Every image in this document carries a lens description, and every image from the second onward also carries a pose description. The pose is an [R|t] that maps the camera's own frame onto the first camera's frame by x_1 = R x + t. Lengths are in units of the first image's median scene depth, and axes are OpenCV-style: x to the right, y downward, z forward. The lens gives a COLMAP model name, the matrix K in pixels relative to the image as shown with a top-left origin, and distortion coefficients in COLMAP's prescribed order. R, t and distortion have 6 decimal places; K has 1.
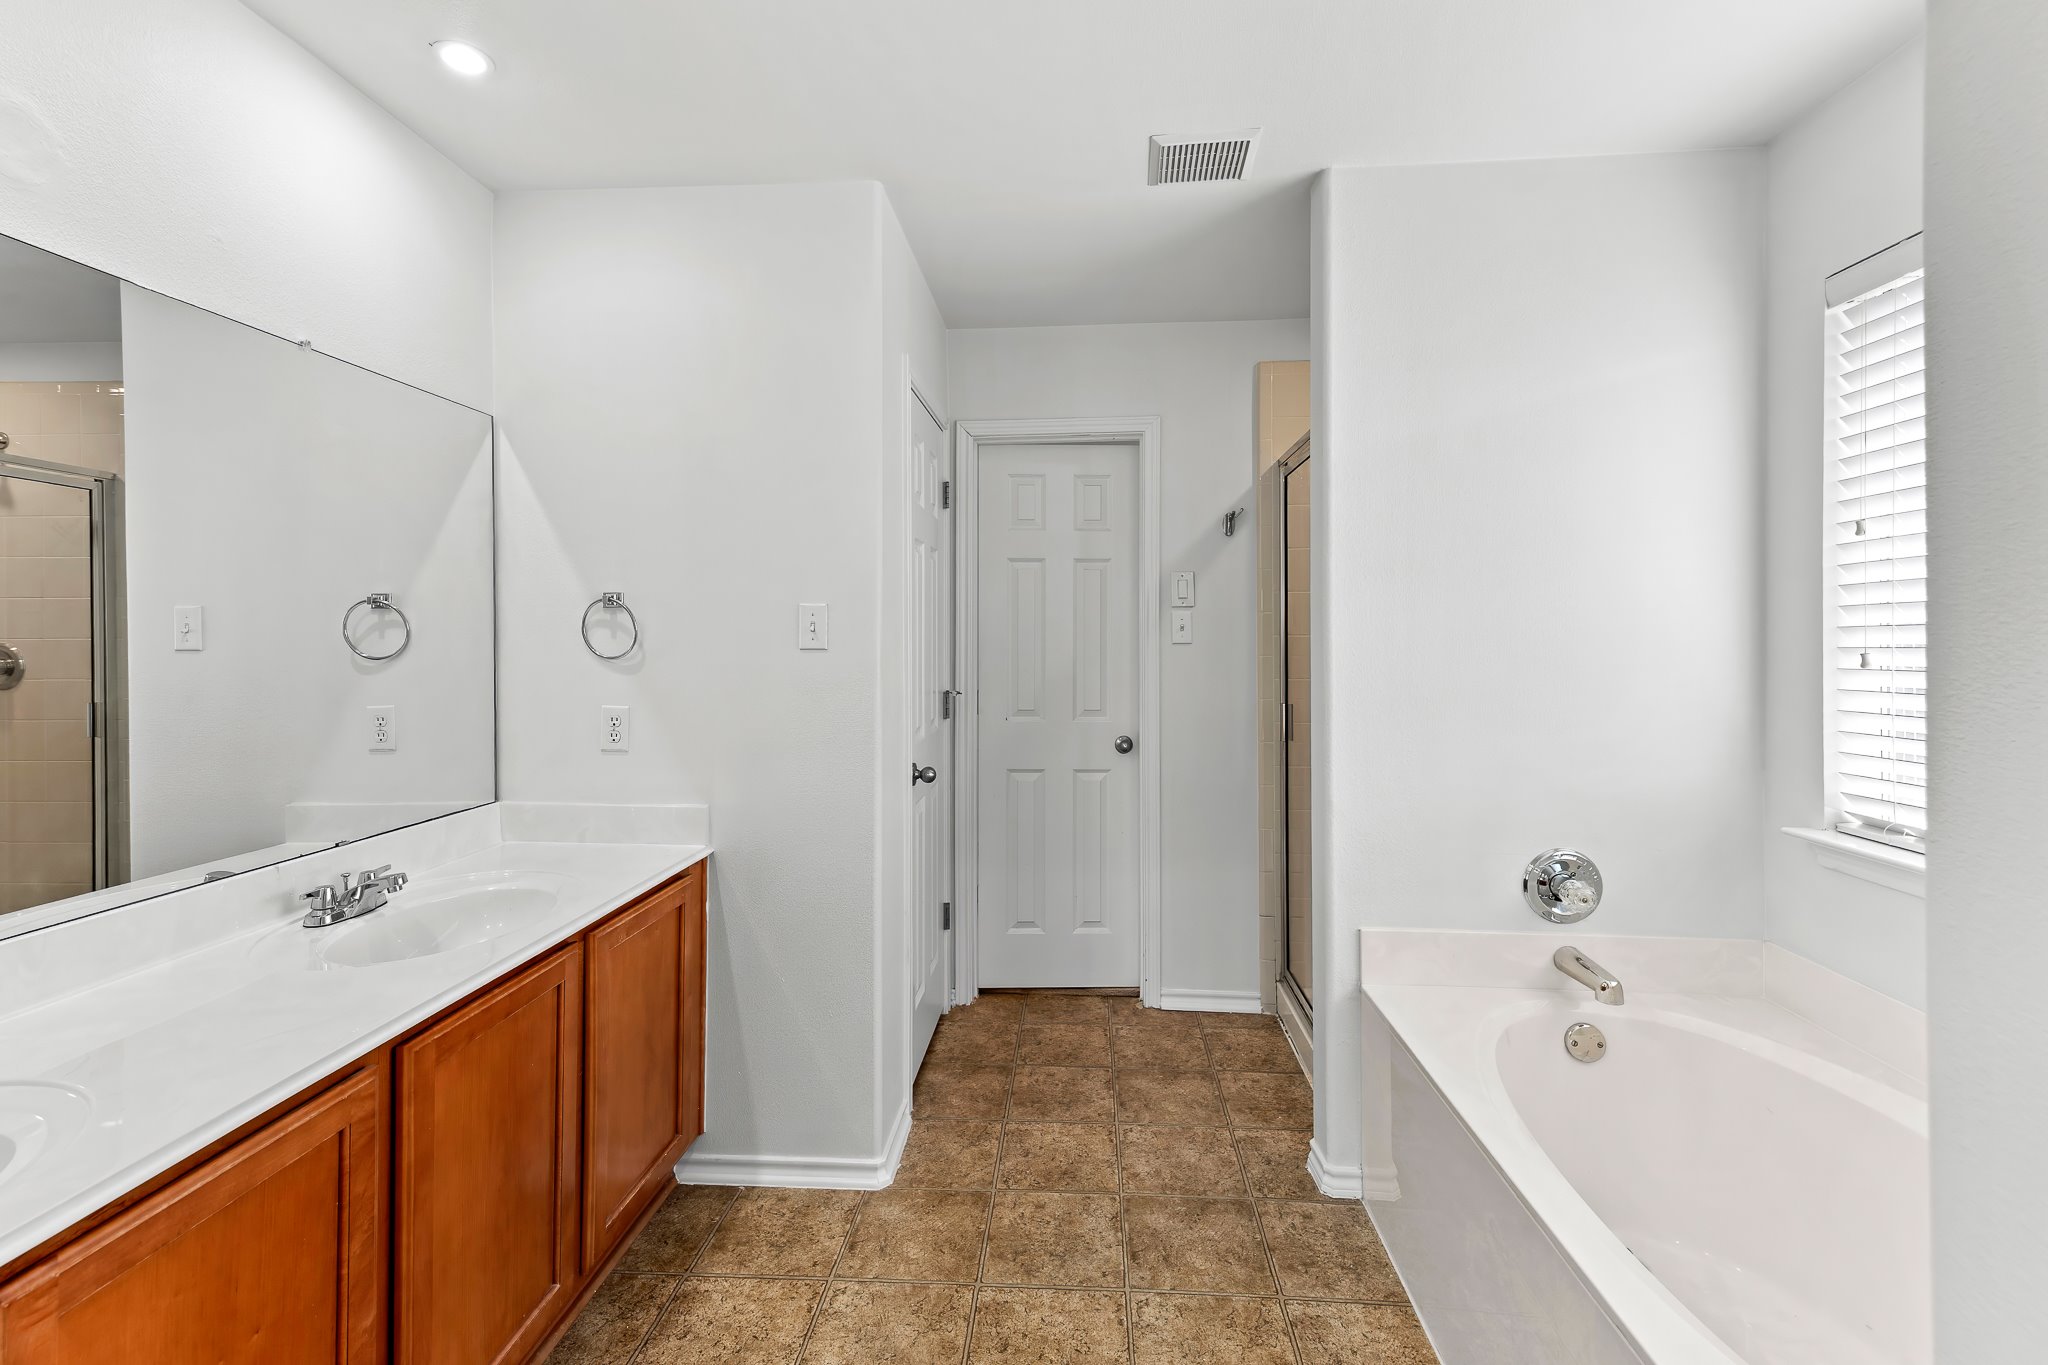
lens RADIAL K [[880.6, 0, 1021.8], [0, 880.6, 651.3], [0, 0, 1]] dist [0.001000, -0.000745]
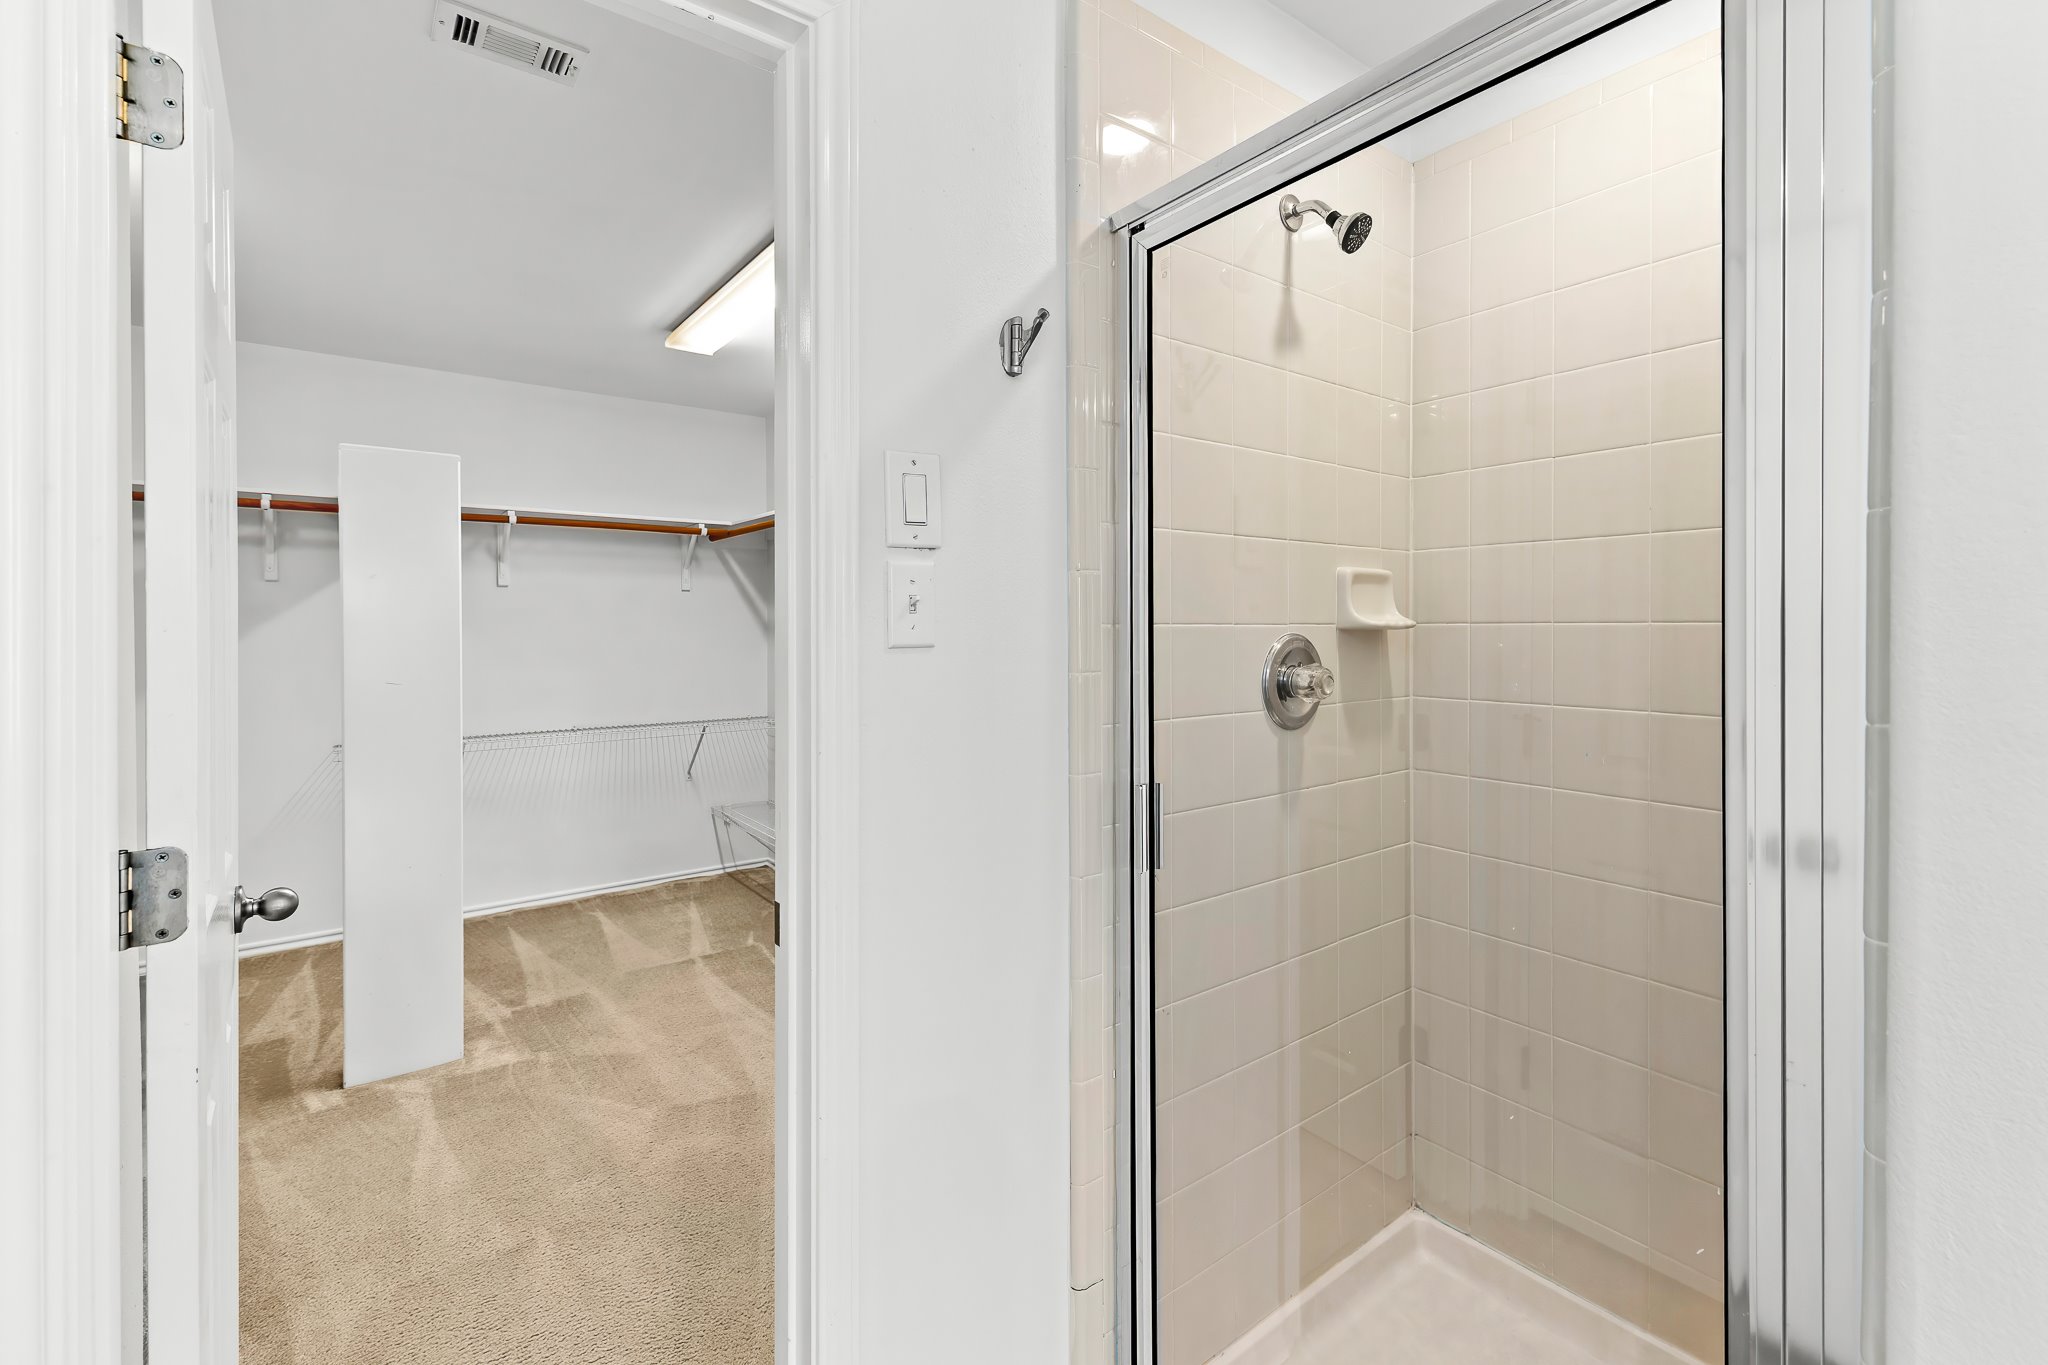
lens RADIAL K [[880.6, 0, 1021.8], [0, 880.6, 651.3], [0, 0, 1]] dist [0.001000, -0.000745]
pose [[0.877127, -0.002432, 0.480253, 0.048164], [0.003681, 0.999992, -0.001659, -0.006791], [-0.480245, 0.003223, 0.877128, 0.651644]]
